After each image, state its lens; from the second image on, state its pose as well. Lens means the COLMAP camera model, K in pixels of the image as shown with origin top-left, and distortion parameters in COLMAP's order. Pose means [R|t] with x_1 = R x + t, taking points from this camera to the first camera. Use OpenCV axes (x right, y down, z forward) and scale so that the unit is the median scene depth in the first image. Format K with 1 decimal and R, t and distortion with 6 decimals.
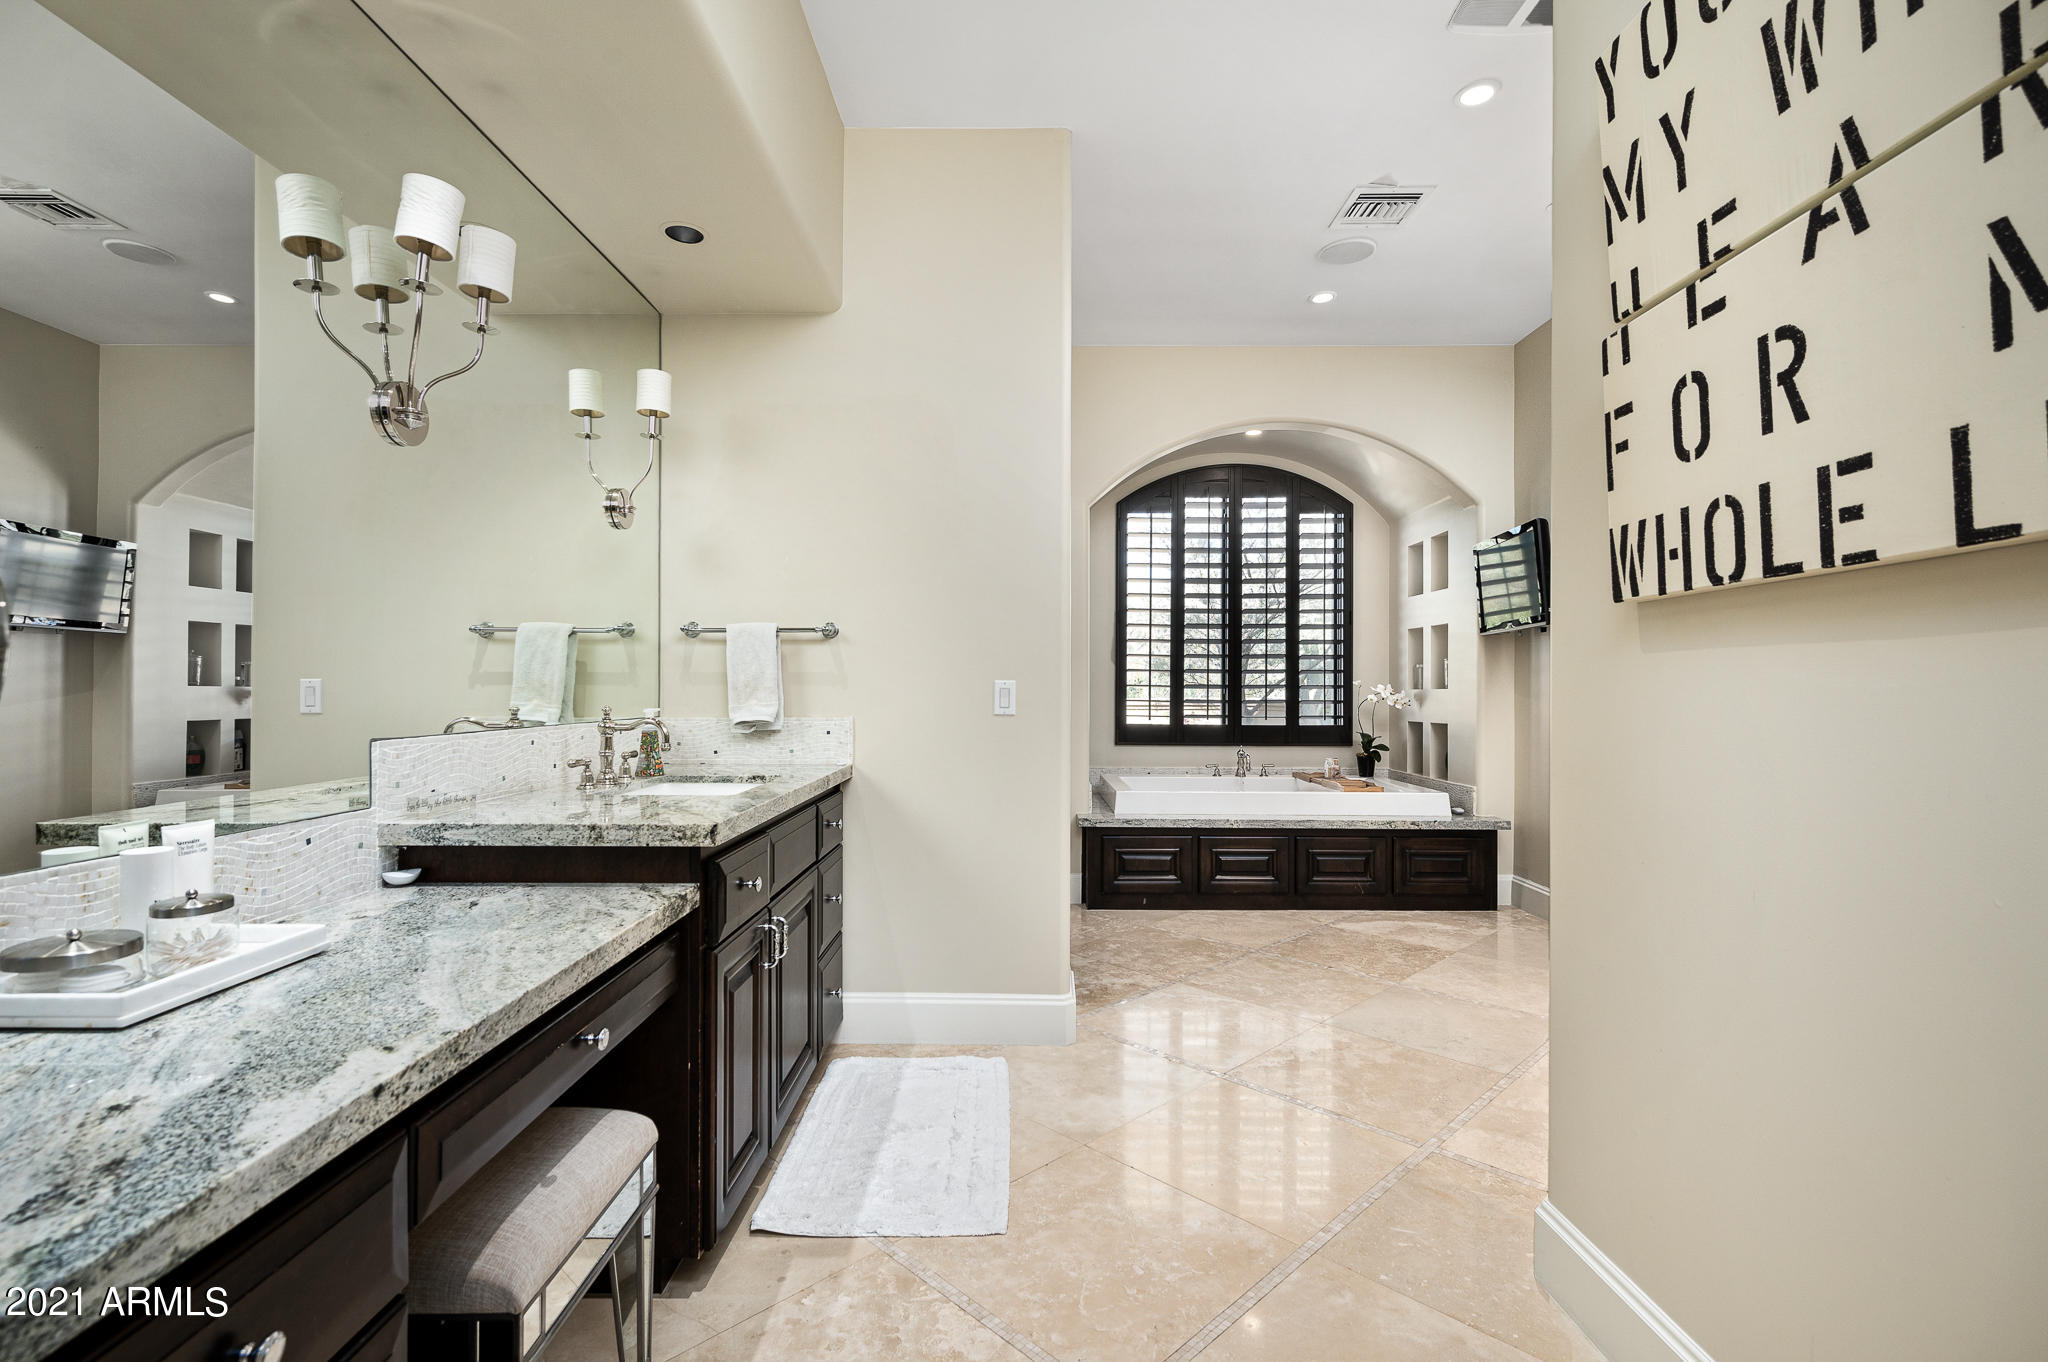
lens RADIAL K [[952.2, 0, 1020.5], [0, 952.2, 680.7], [0, 0, 1]] dist [-0.000518, 0.000034]
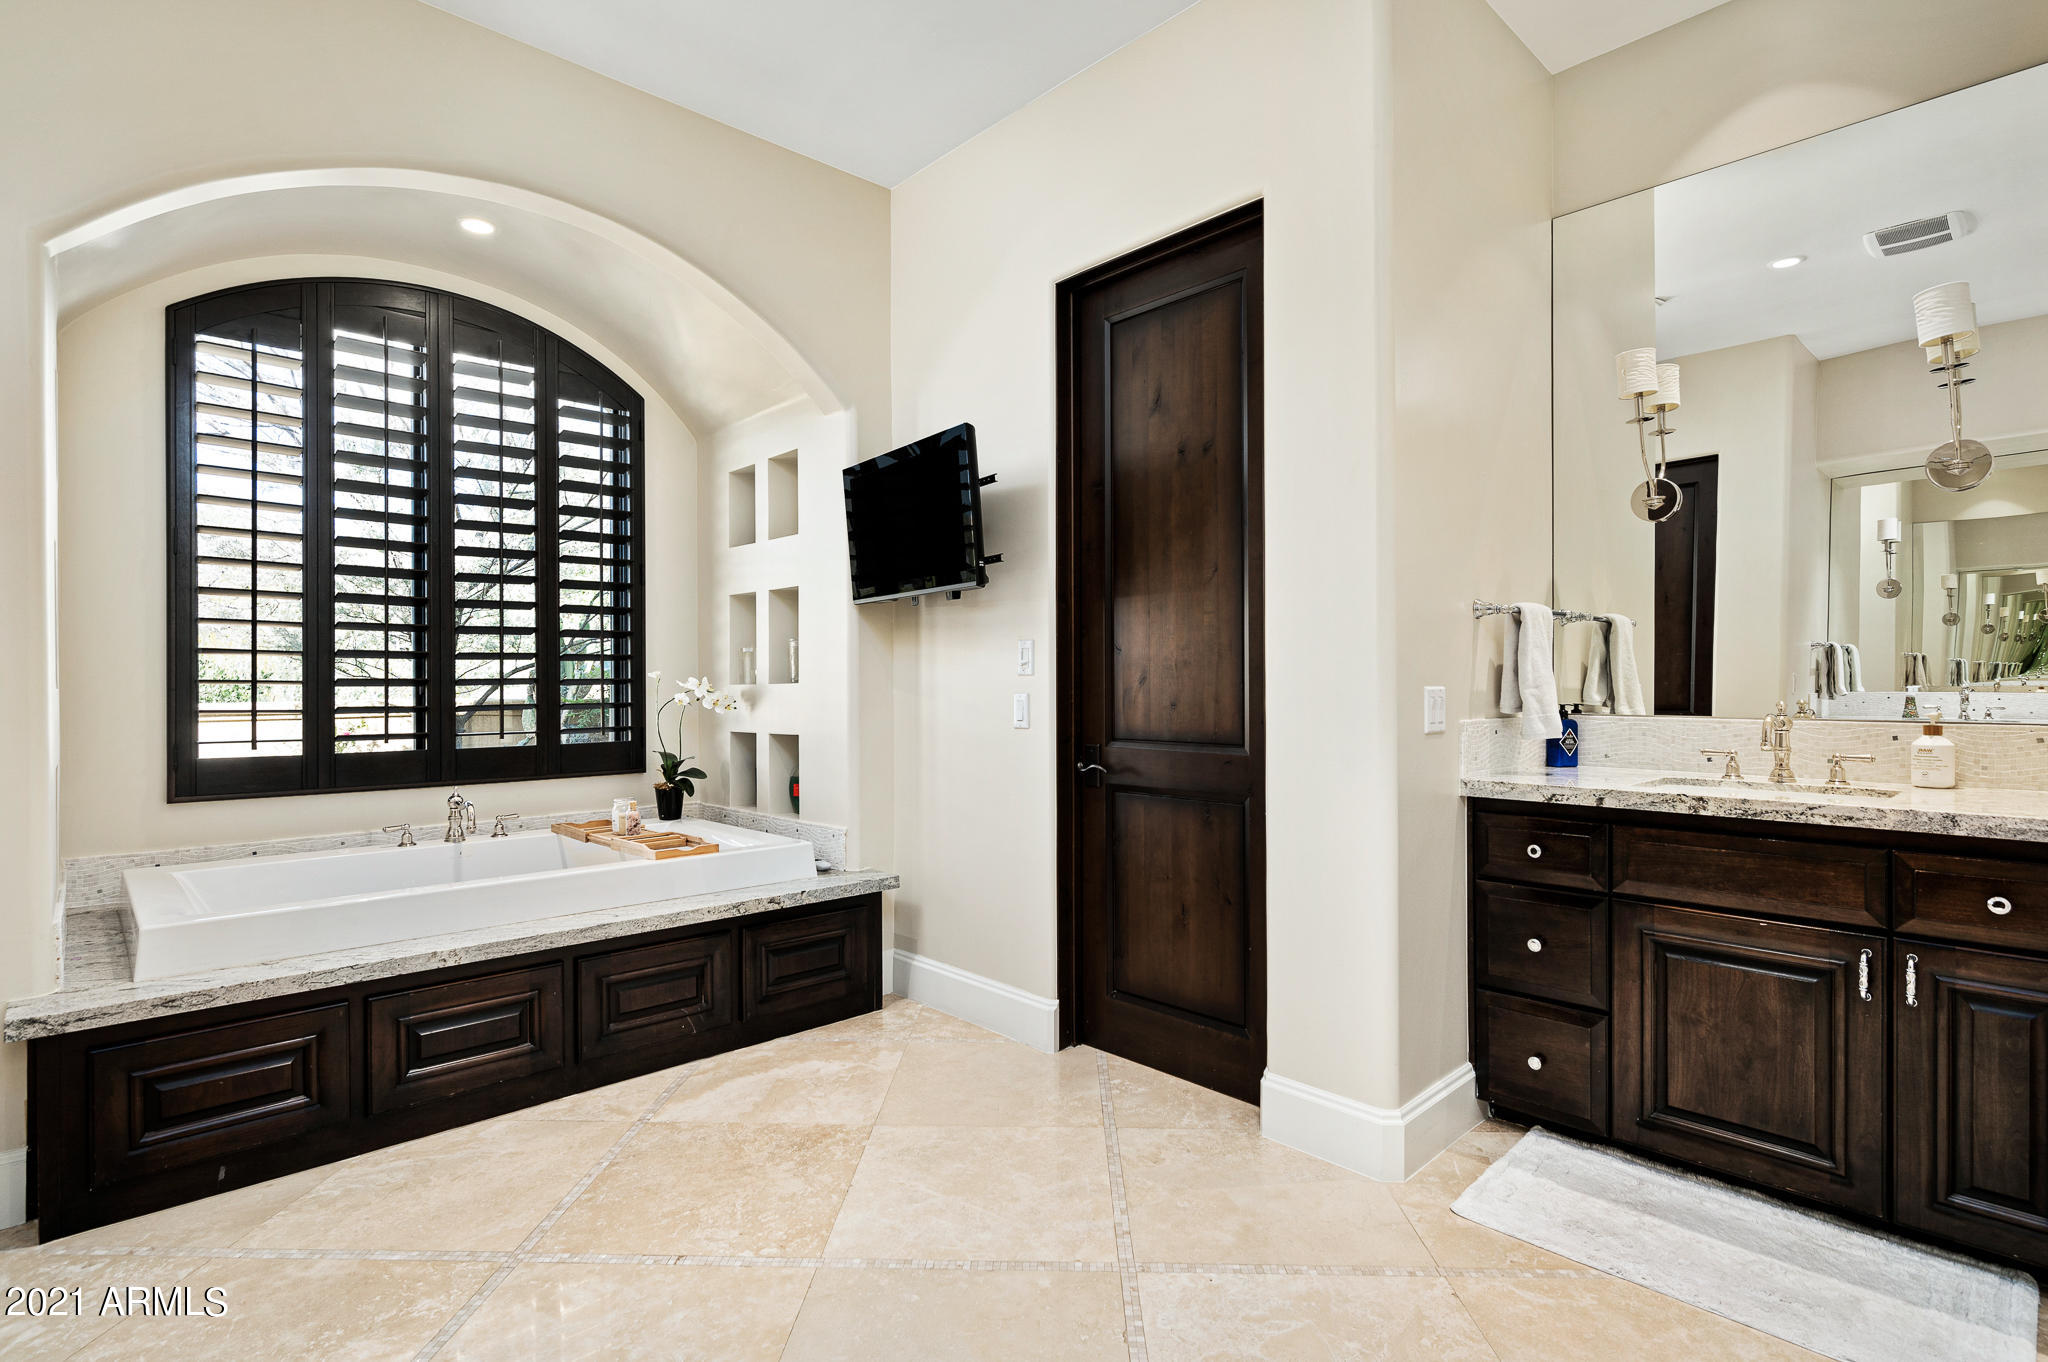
lens RADIAL K [[1002.5, 0, 1015.9], [0, 1002.5, 684.1], [0, 0, 1]] dist [0.001624, 0.000048]
pose [[0.729495, -0.008457, 0.683933, 0.065772], [0.001491, 0.999941, 0.010774, 0.001619], [-0.683984, -0.006840, 0.729465, 0.328743]]
